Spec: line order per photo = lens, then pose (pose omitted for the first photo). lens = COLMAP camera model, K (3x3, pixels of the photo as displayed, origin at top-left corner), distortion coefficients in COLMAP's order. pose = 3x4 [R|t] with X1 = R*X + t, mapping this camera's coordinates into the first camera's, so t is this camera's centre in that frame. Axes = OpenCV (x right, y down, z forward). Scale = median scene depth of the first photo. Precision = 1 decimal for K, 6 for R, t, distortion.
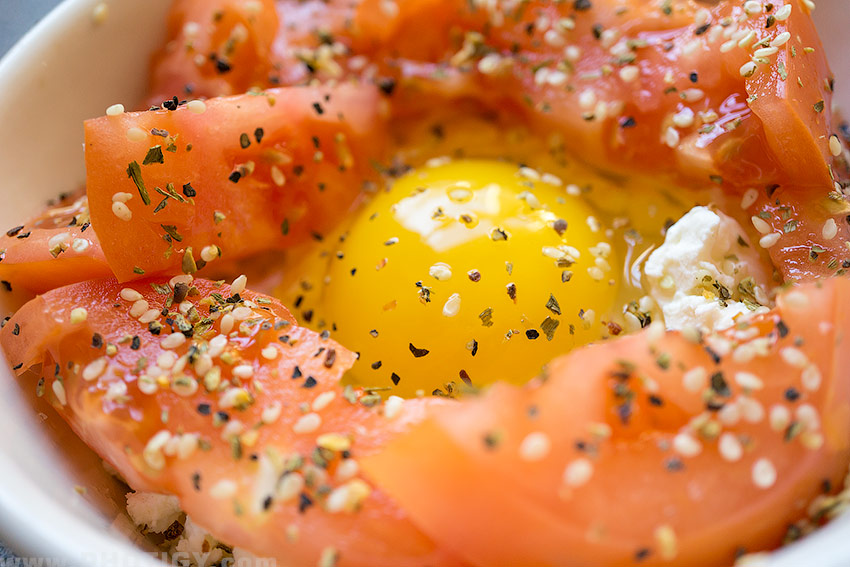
lens RADIAL K [[1099.6, 0, 425.0], [0, 1099.6, 283.5], [0, 0, 1]] dist [0.016024, 0.011281]
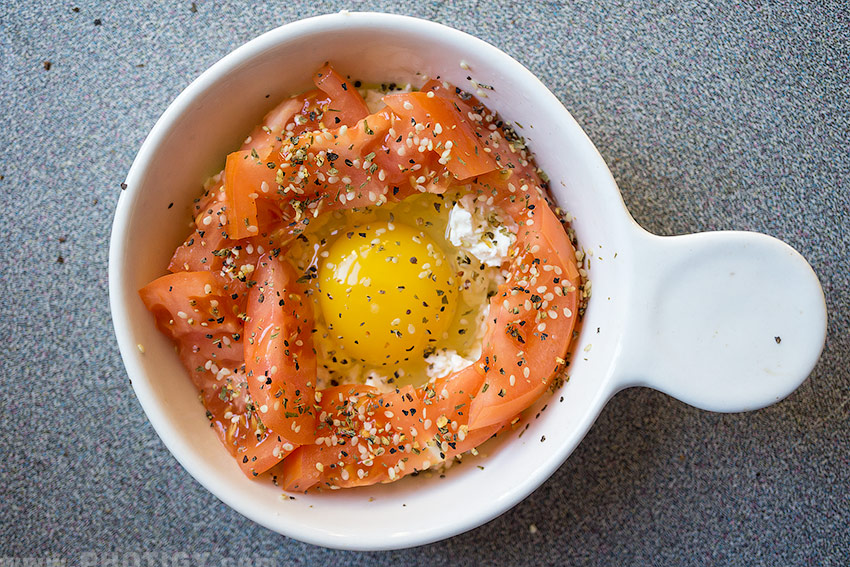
lens RADIAL K [[1099.6, 0, 425.0], [0, 1099.6, 283.5], [0, 0, 1]] dist [0.016024, 0.011281]
pose [[0.669251, -0.740574, 0.060438, -0.025134], [0.516893, 0.522454, 0.678132, -1.672406], [-0.533783, -0.422601, 0.732451, -0.655389]]
